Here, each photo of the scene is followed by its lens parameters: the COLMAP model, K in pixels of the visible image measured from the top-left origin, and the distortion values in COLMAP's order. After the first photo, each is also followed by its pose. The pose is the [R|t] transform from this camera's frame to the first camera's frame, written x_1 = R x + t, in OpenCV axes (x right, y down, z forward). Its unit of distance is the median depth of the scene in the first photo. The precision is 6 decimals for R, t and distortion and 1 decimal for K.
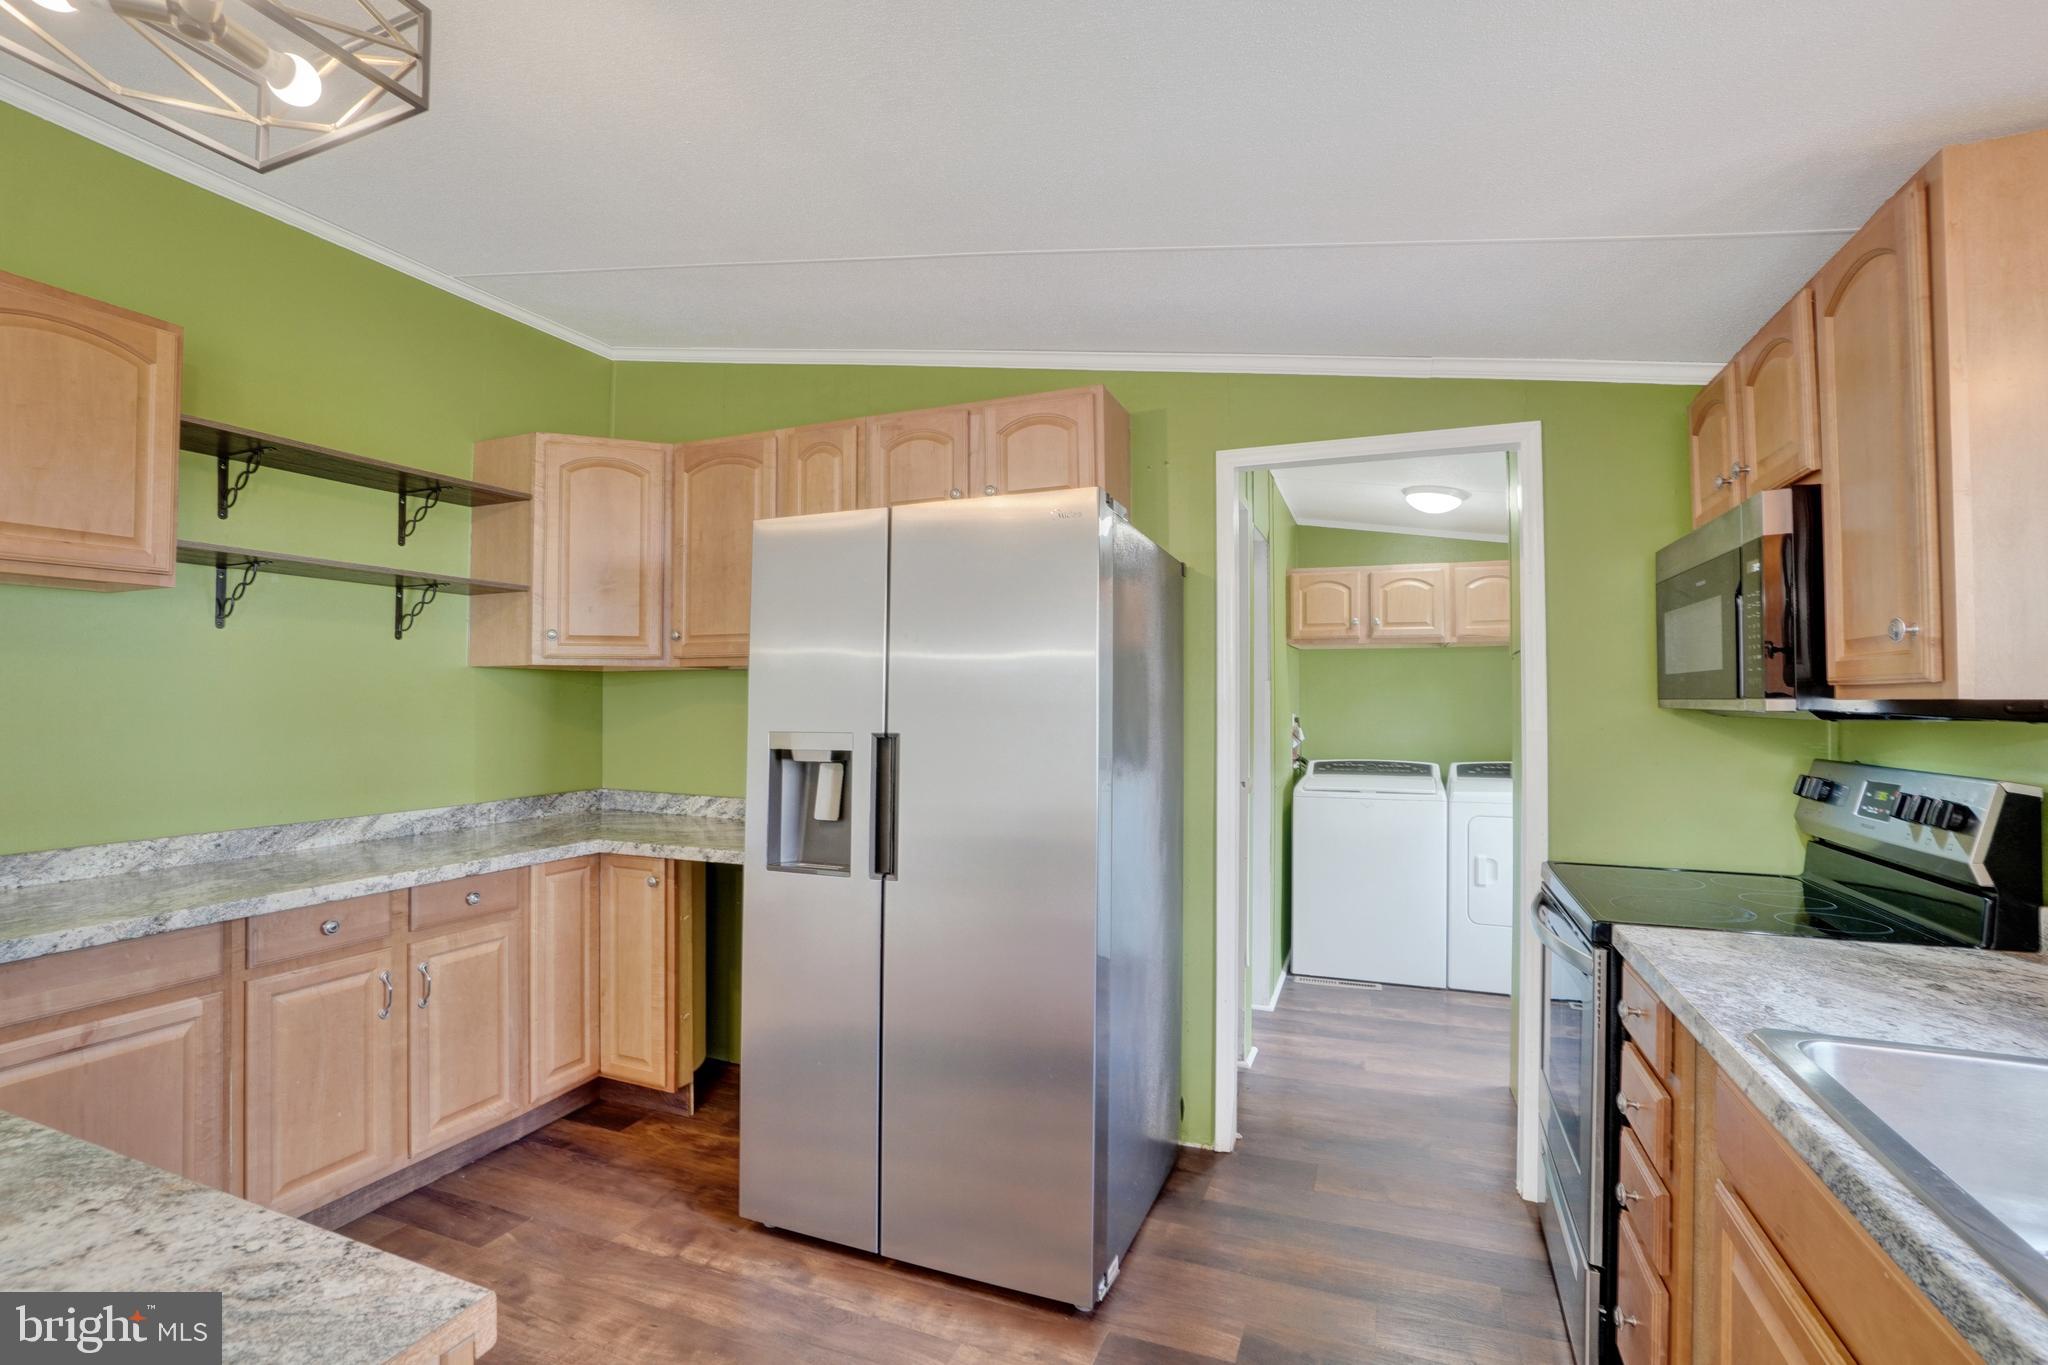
lens RADIAL K [[950.2, 0, 1009.0], [0, 950.2, 681.1], [0, 0, 1]] dist [-0.016109, 0.000890]
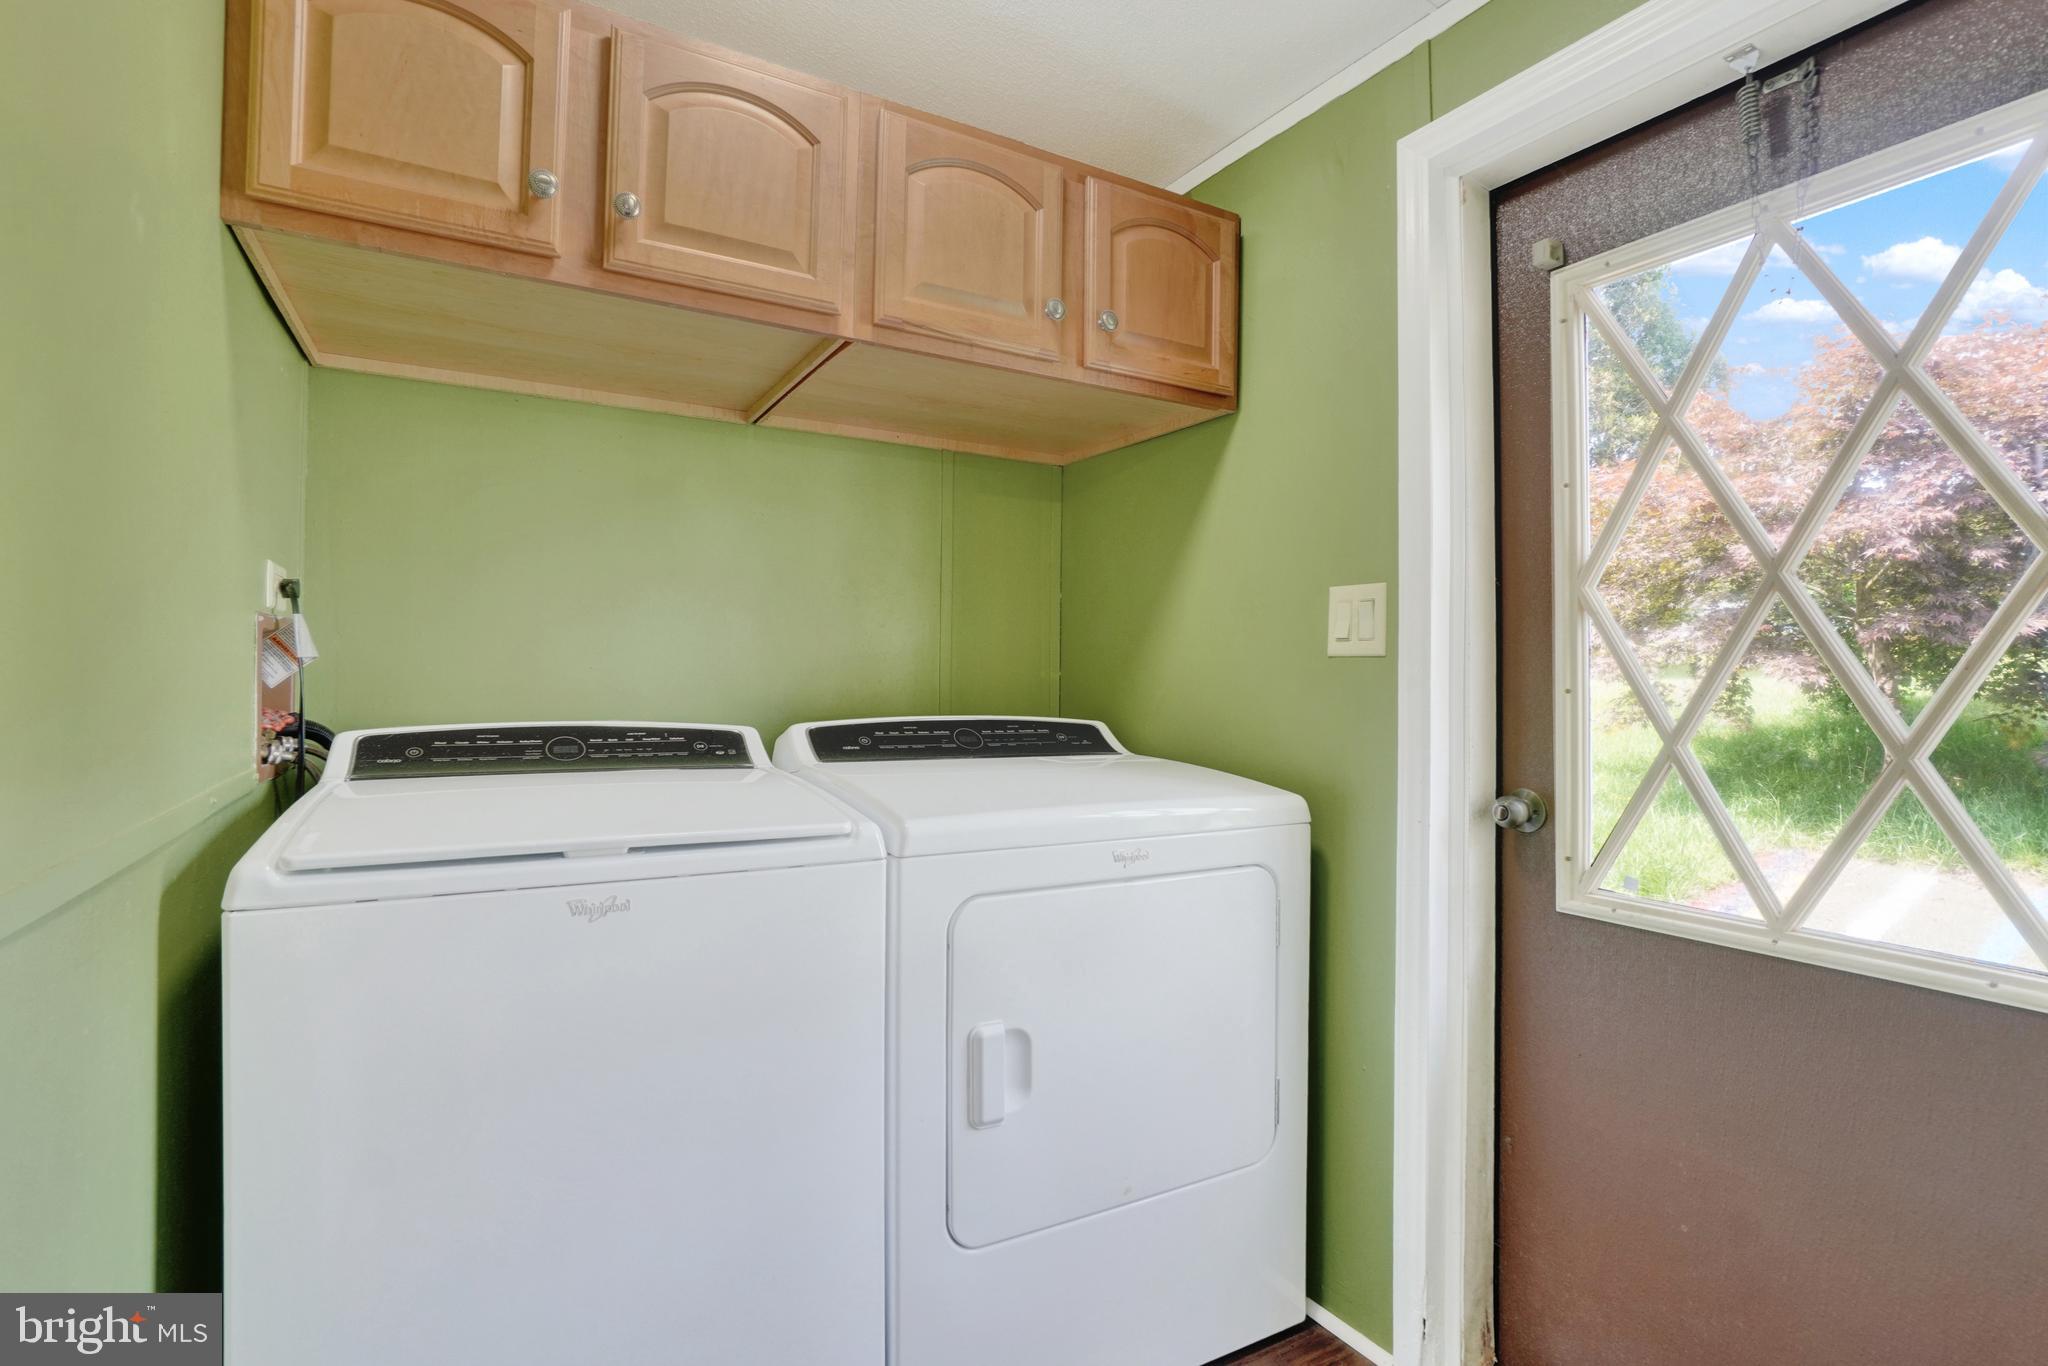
lens RADIAL K [[950.2, 0, 1006.9], [0, 950.2, 684.4], [0, 0, 1]] dist [-0.016109, 0.000890]
pose [[0.624131, 0.007966, 0.781279, 0.236658], [-0.022790, 0.999708, 0.008013, 0.066815], [-0.780987, -0.022806, 0.624130, 0.715320]]
